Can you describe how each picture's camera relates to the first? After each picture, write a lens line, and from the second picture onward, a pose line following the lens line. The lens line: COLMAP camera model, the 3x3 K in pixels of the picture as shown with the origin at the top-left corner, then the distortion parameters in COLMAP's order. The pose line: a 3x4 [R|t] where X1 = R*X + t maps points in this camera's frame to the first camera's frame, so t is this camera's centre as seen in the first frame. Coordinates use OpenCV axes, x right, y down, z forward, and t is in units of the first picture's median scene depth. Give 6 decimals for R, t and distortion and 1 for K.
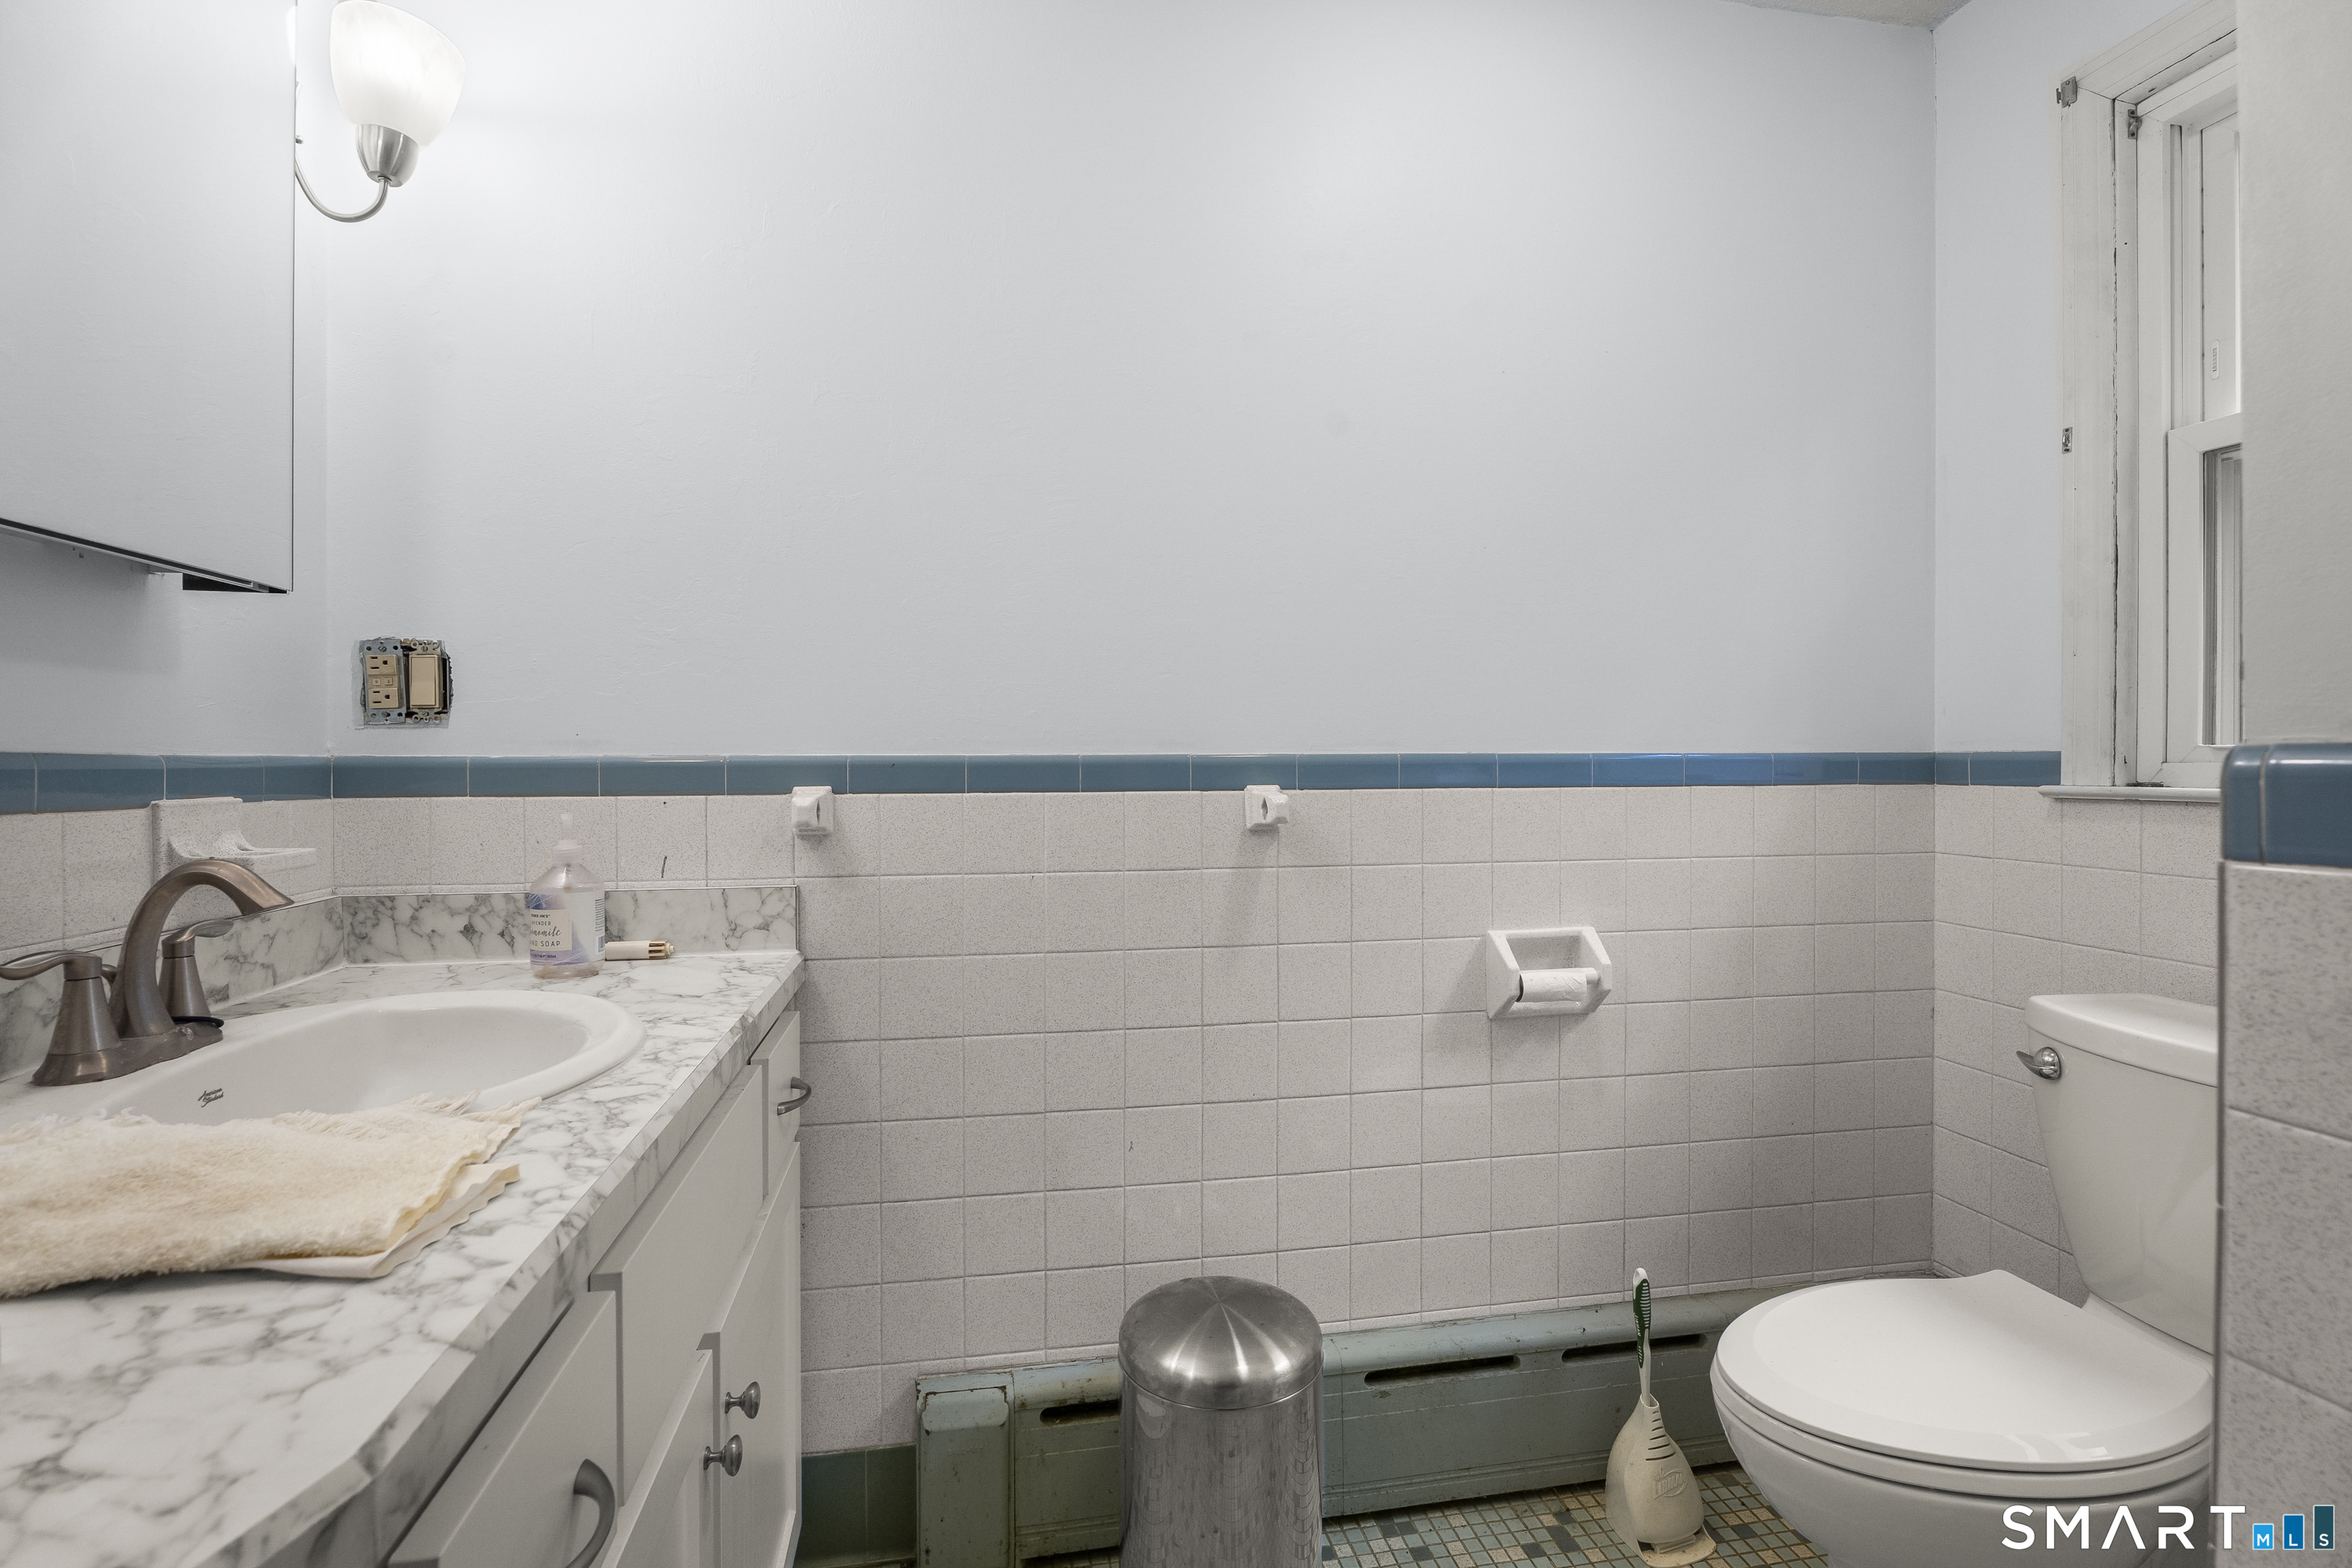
lens RADIAL K [[1131.8, 0, 1170.8], [0, 1131.8, 776.9], [0, 0, 1]] dist [-0.009602, 0.000836]
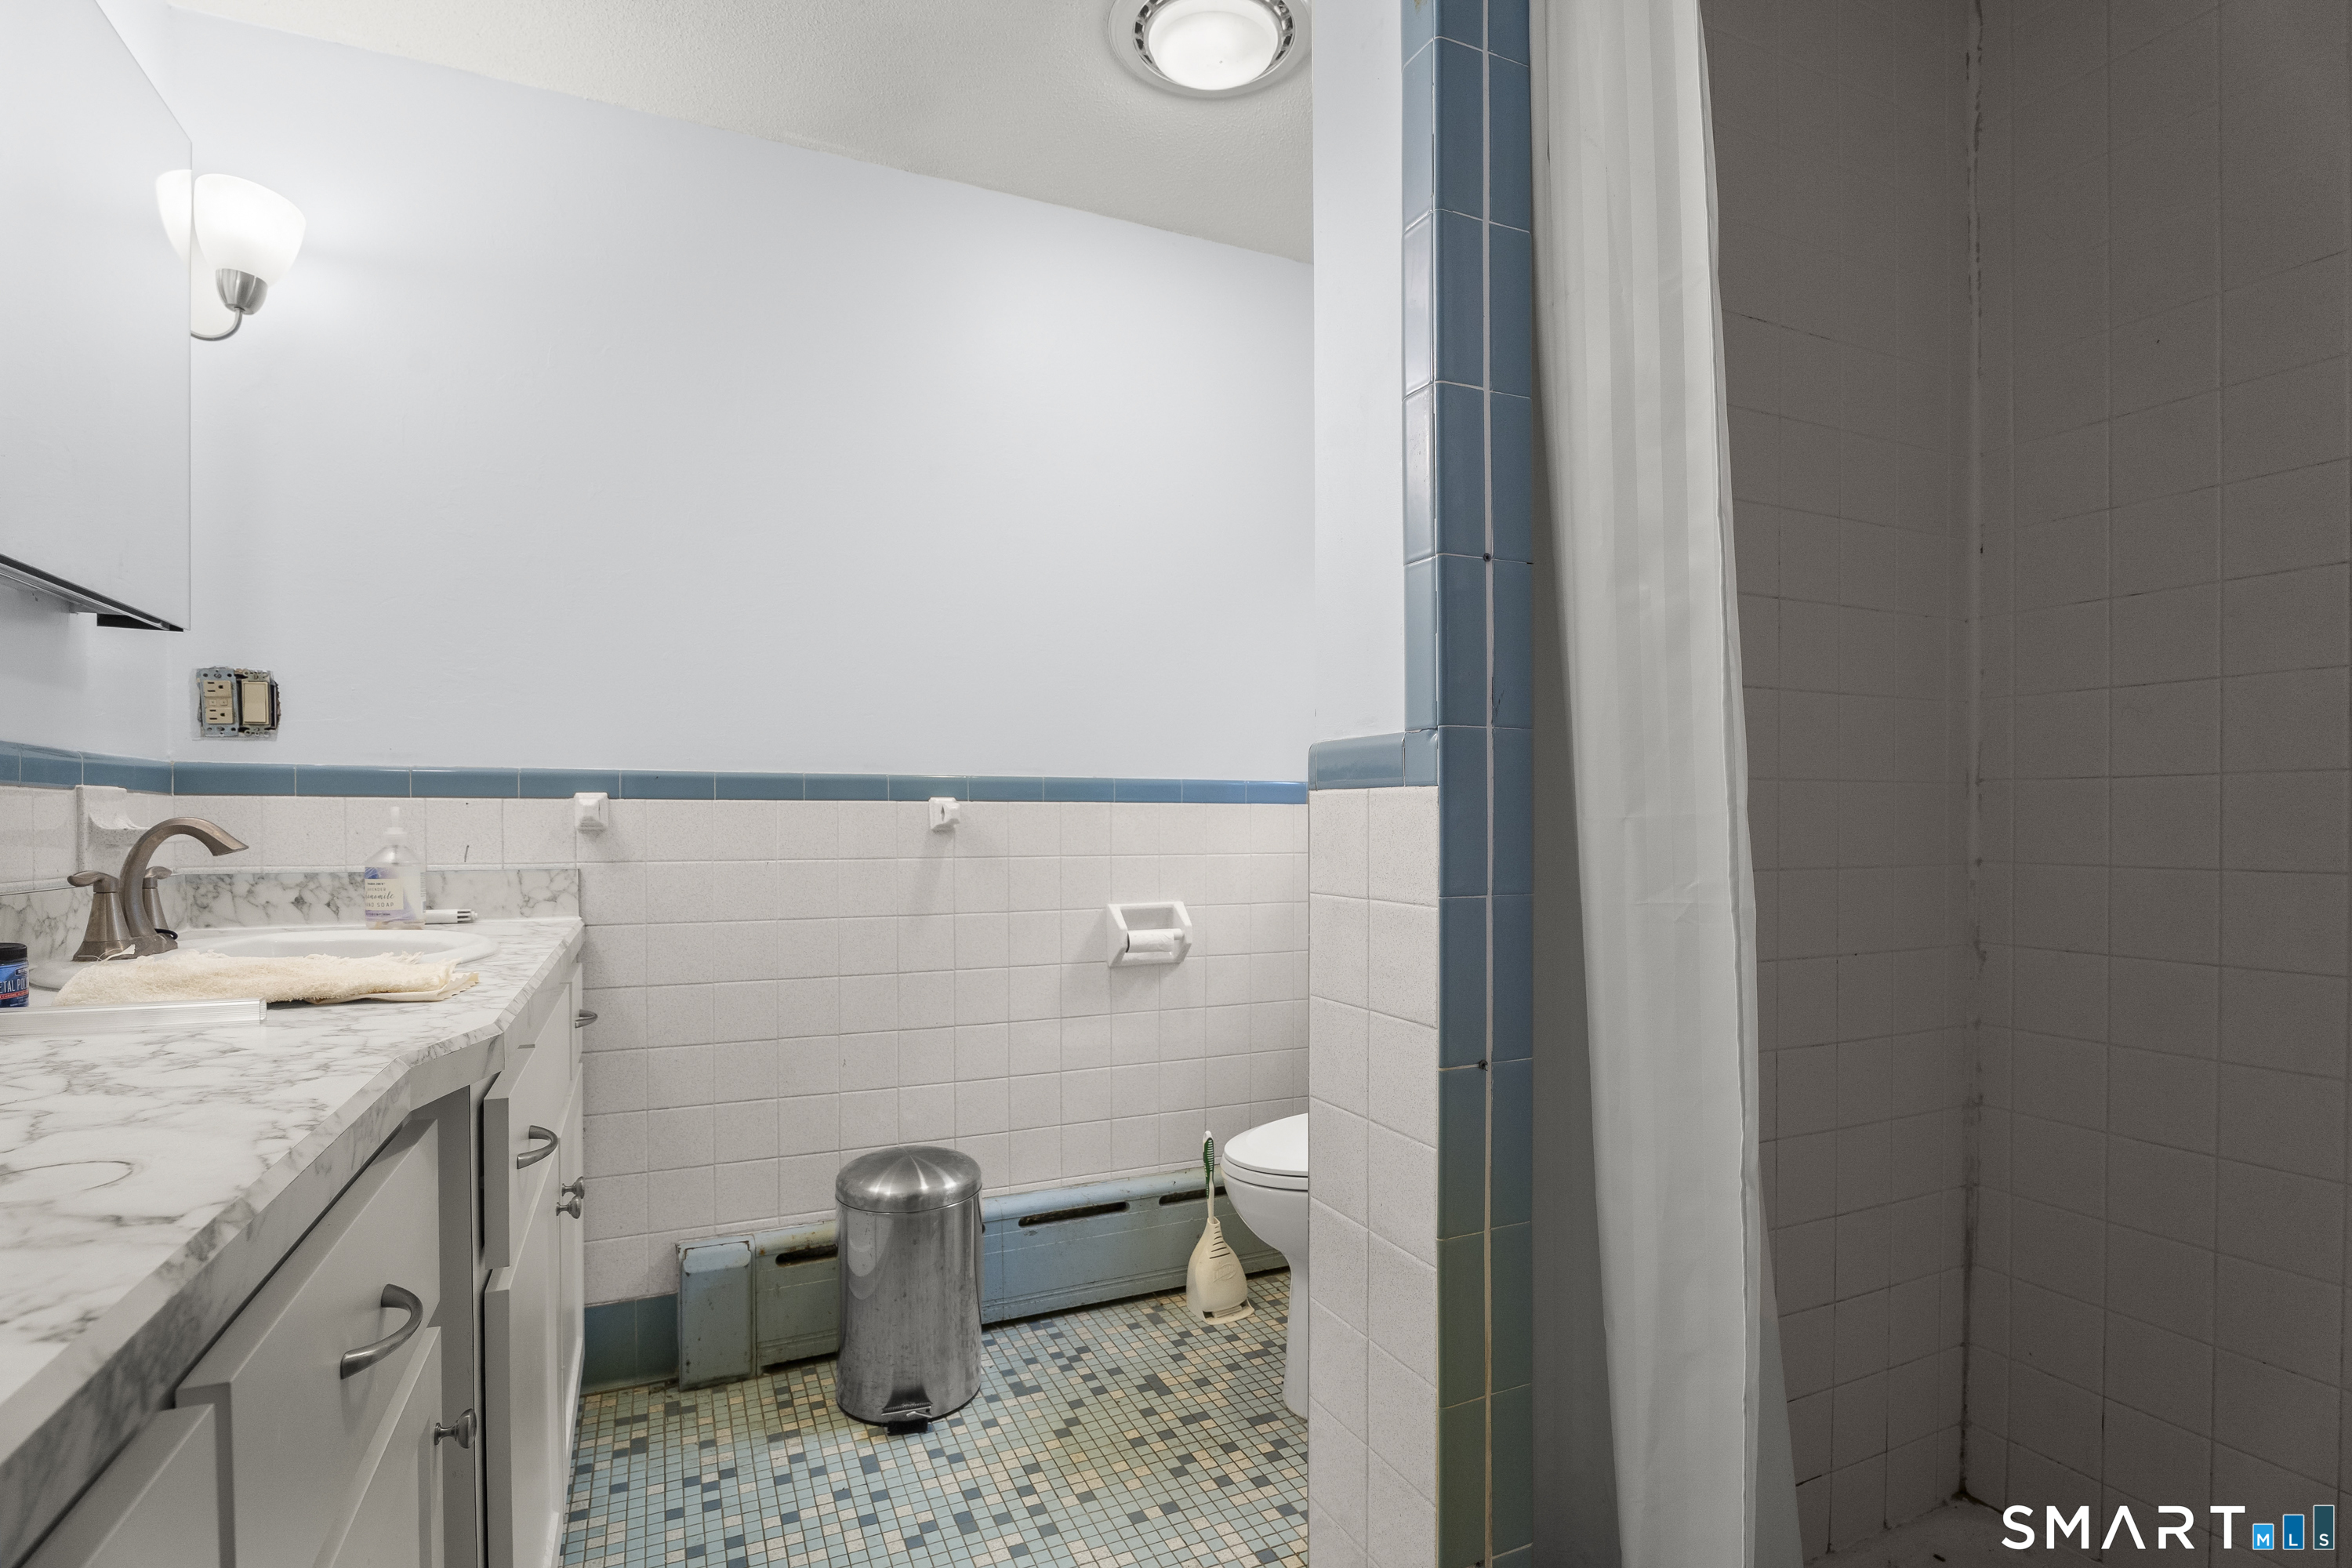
lens RADIAL K [[1131.8, 0, 1174.3], [0, 1131.8, 847.1], [0, 0, 1]] dist [-0.009602, 0.000836]
pose [[0.968255, -0.002277, 0.249955, 0.010278], [0.000491, 0.999974, 0.007207, 0.061845], [-0.249965, -0.006856, 0.968231, -0.431369]]
